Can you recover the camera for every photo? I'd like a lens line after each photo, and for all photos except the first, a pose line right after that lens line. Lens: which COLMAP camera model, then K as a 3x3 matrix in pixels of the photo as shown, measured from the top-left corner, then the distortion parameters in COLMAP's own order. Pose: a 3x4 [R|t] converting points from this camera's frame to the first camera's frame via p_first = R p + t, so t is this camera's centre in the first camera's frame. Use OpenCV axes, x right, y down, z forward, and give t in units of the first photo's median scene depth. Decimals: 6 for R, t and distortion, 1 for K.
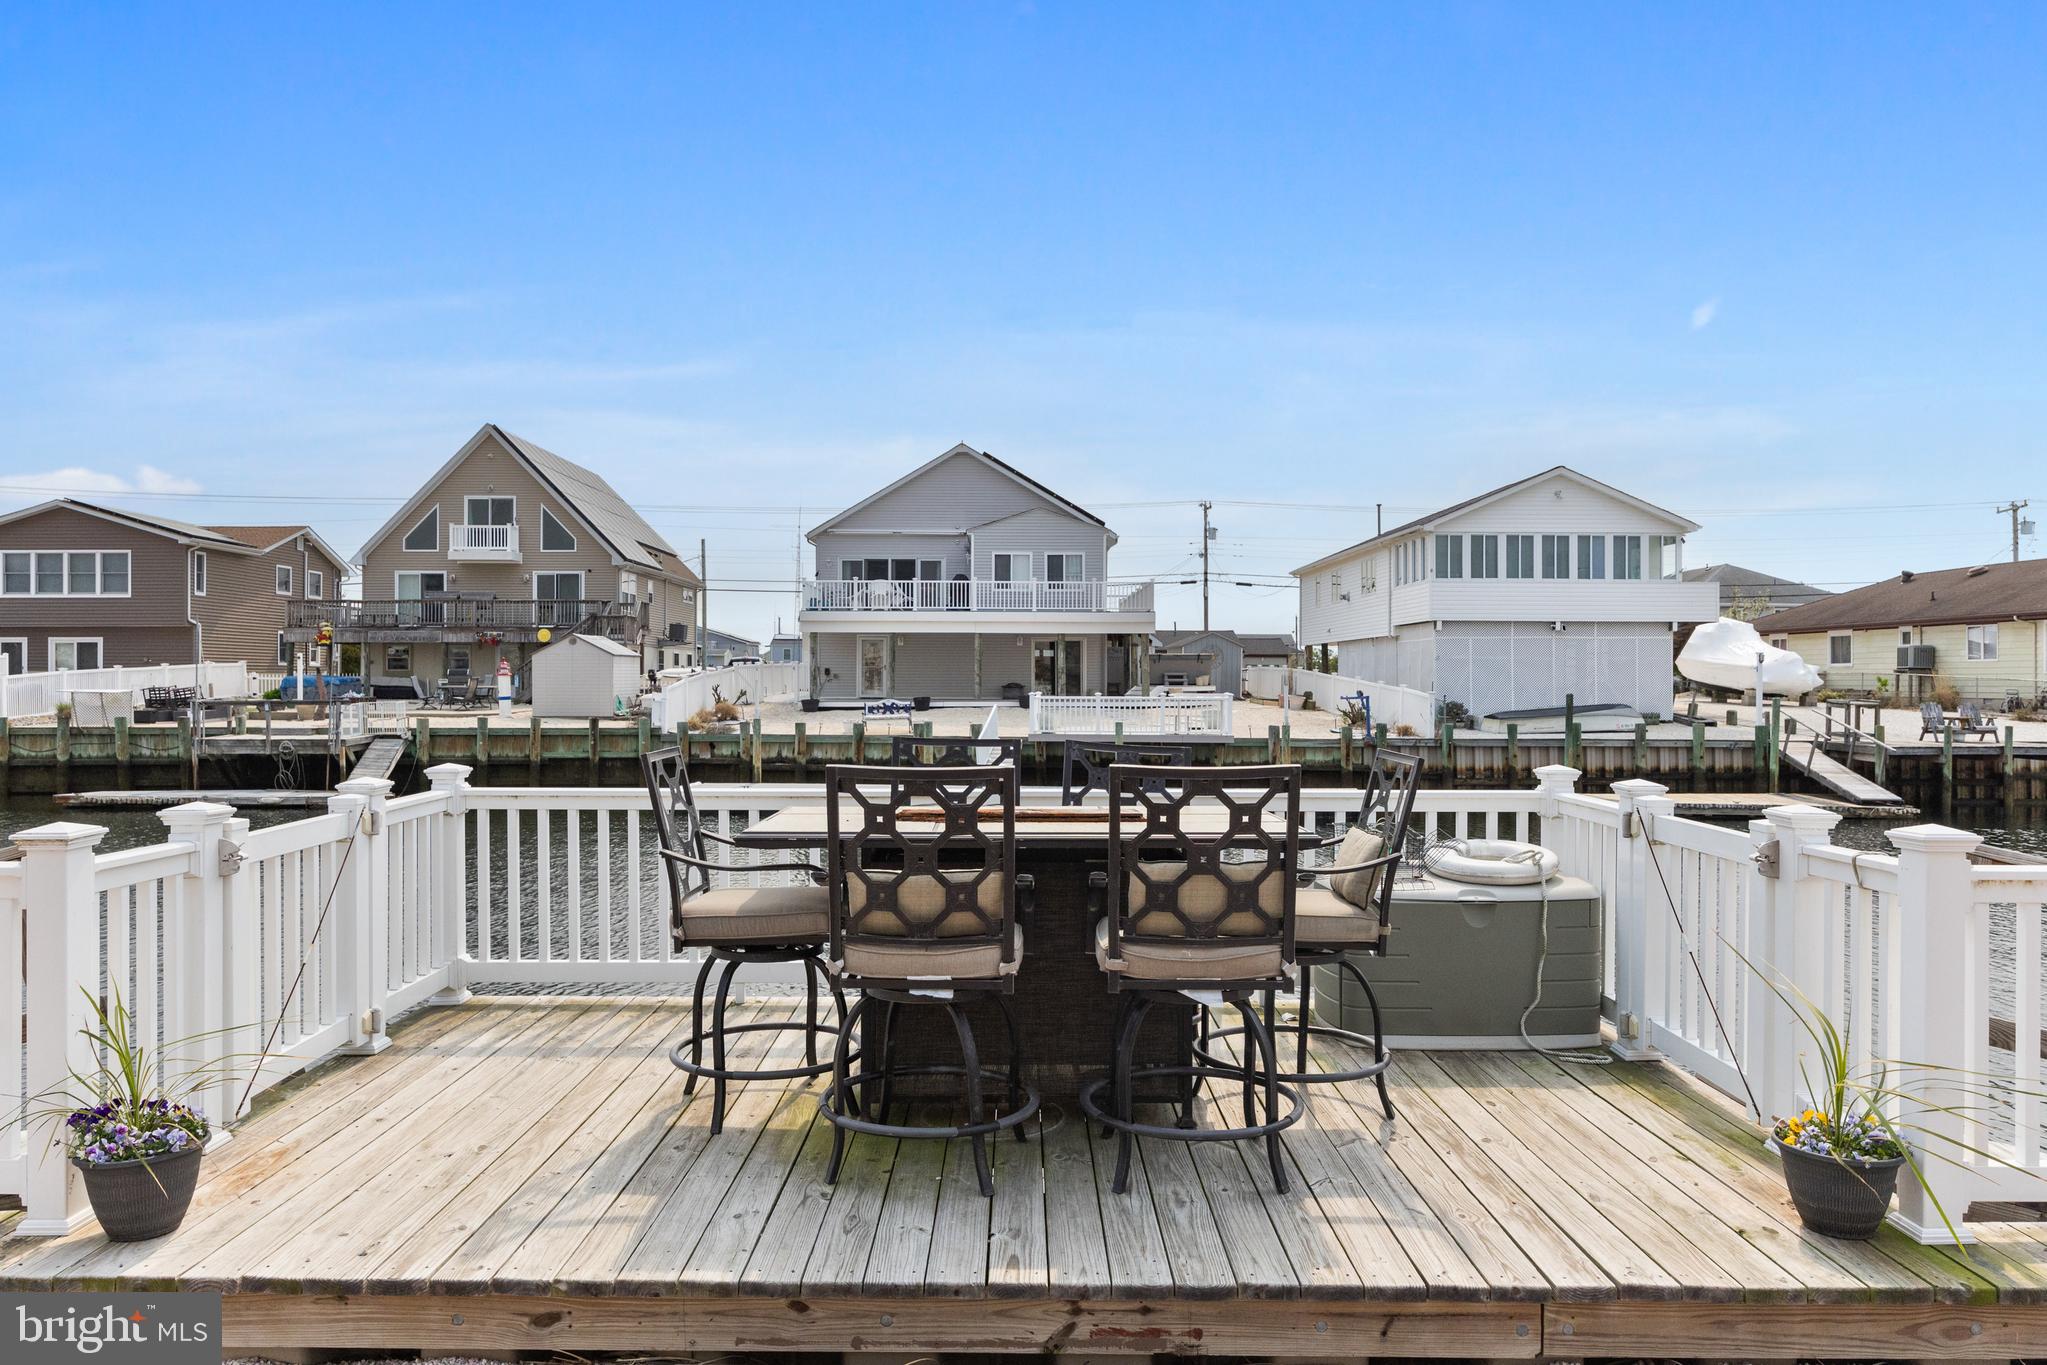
lens RADIAL K [[1366.5, 0, 1023.5], [0, 1366.5, 682.5], [0, 0, 1]] dist [0.001166, -0.000775]
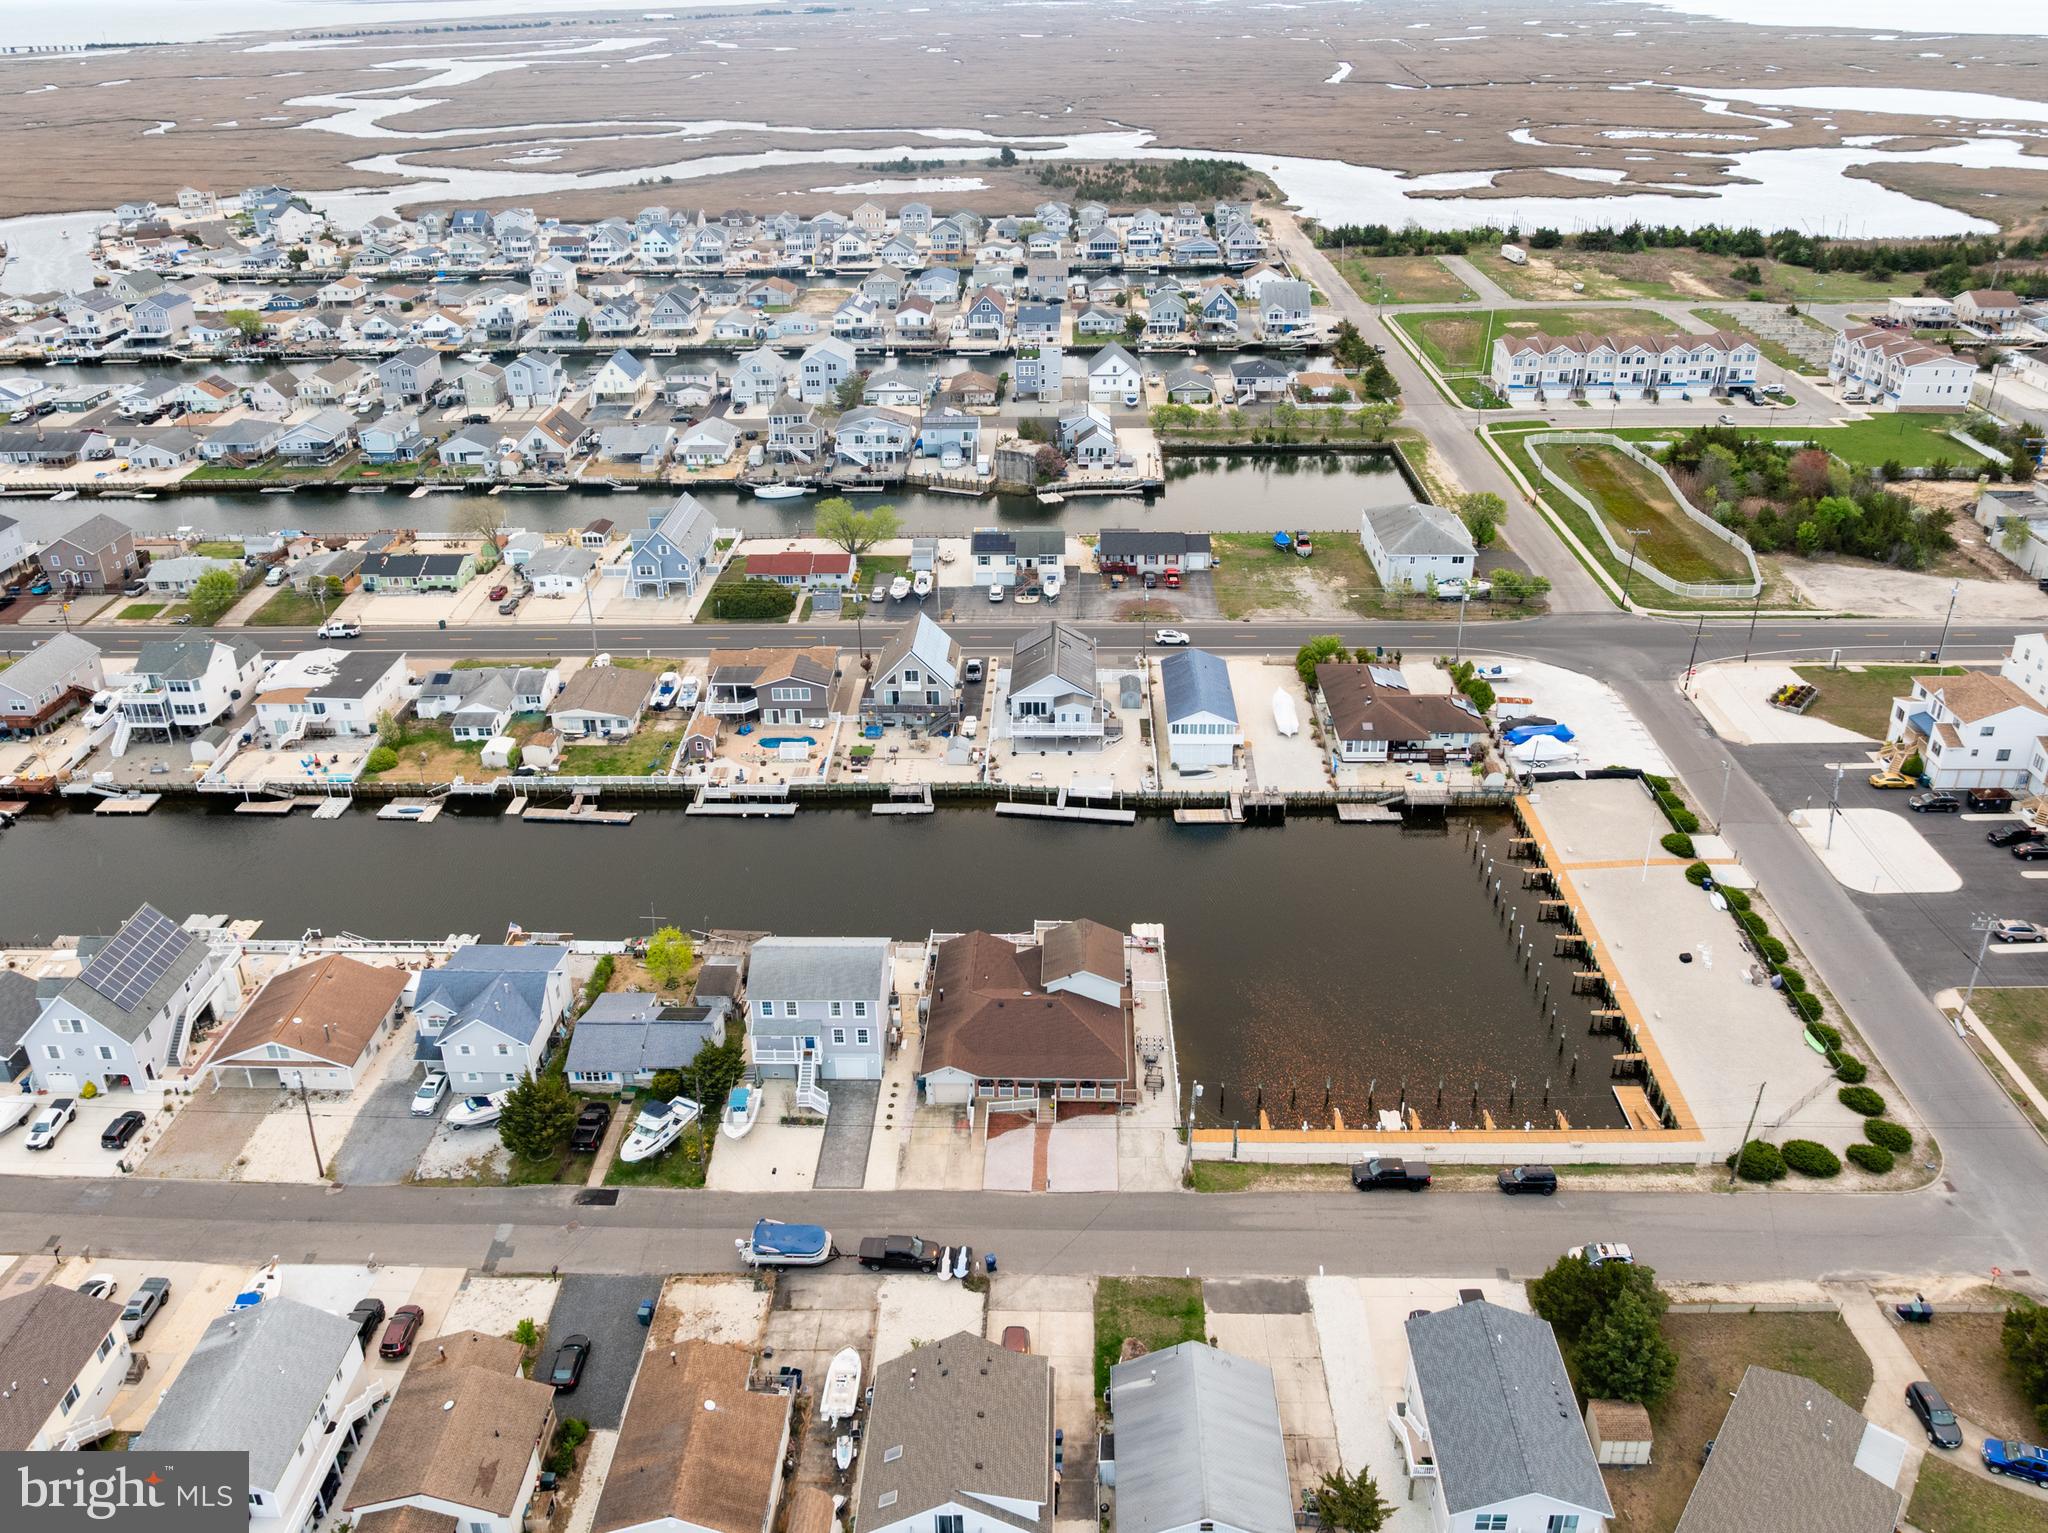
lens RADIAL K [[1565.6, 0, 1029.8], [0, 1565.6, 696.0], [0, 0, 1]] dist [-0.020644, -0.031006]
pose [[0.998817, 0.002947, -0.048532, 0.108921], [0.018107, 0.903812, 0.427546, -2.149164], [0.045124, -0.427919, 0.902690, -3.107100]]
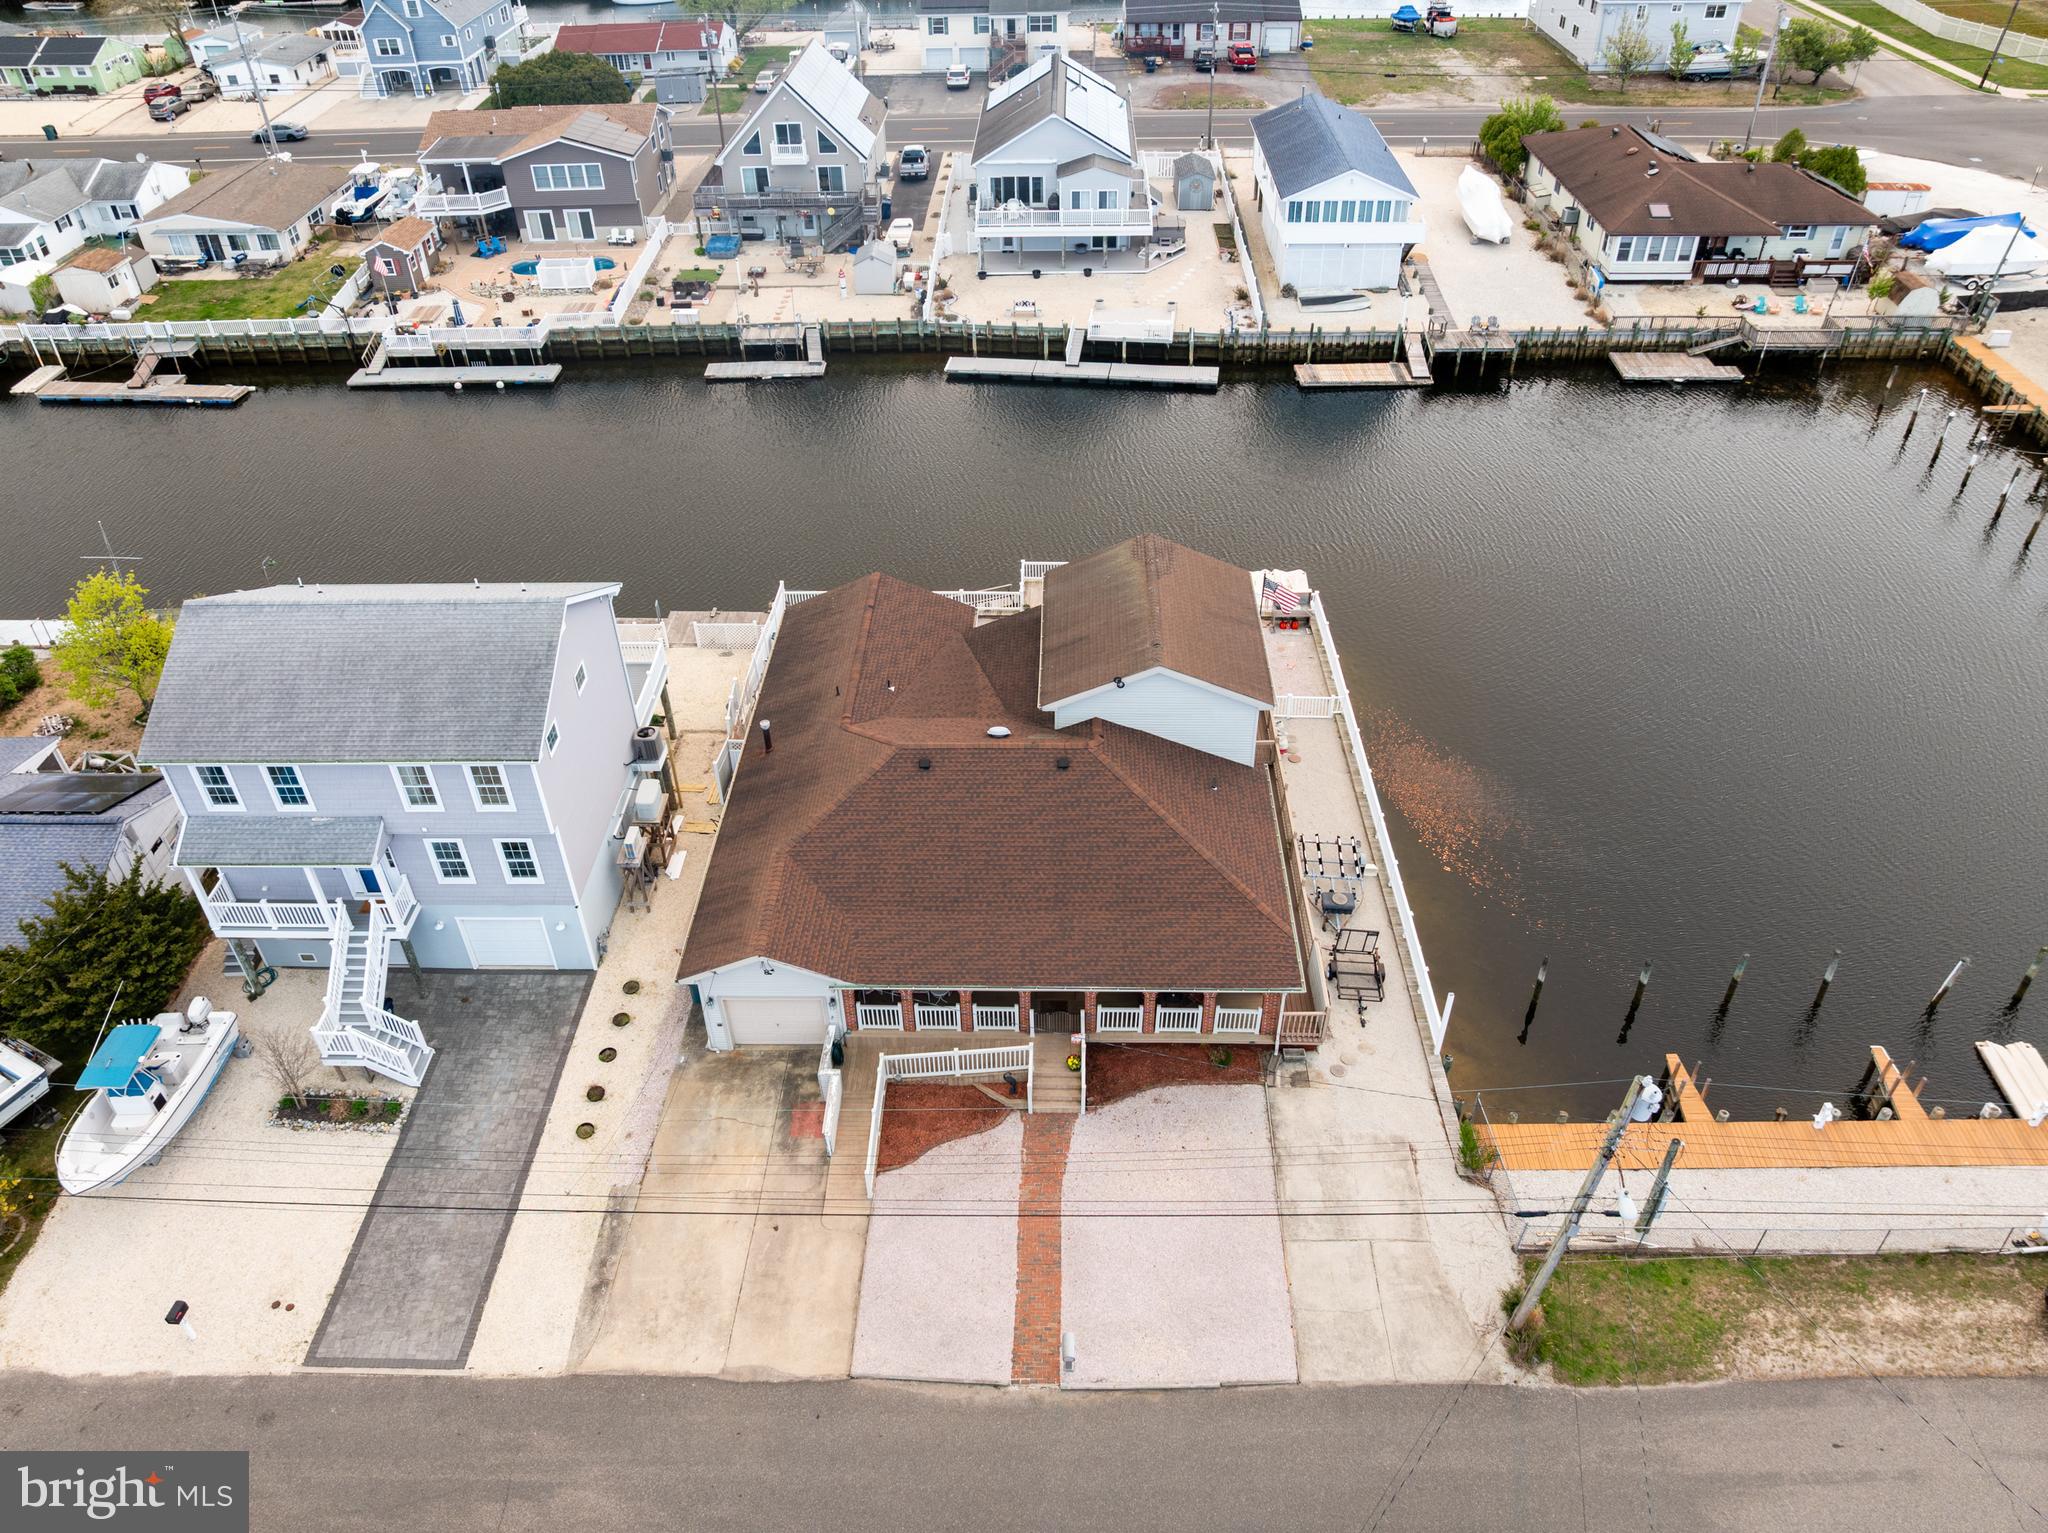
lens RADIAL K [[1435.9, 0, 1031.3], [0, 1435.9, 765.2], [0, 0, 1]] dist [-0.057012, 0.040376]
pose [[0.999055, 0.004245, -0.043260, 0.013650], [0.023513, 0.784265, 0.619980, -0.777313], [0.036559, -0.620412, 0.783424, -1.199348]]
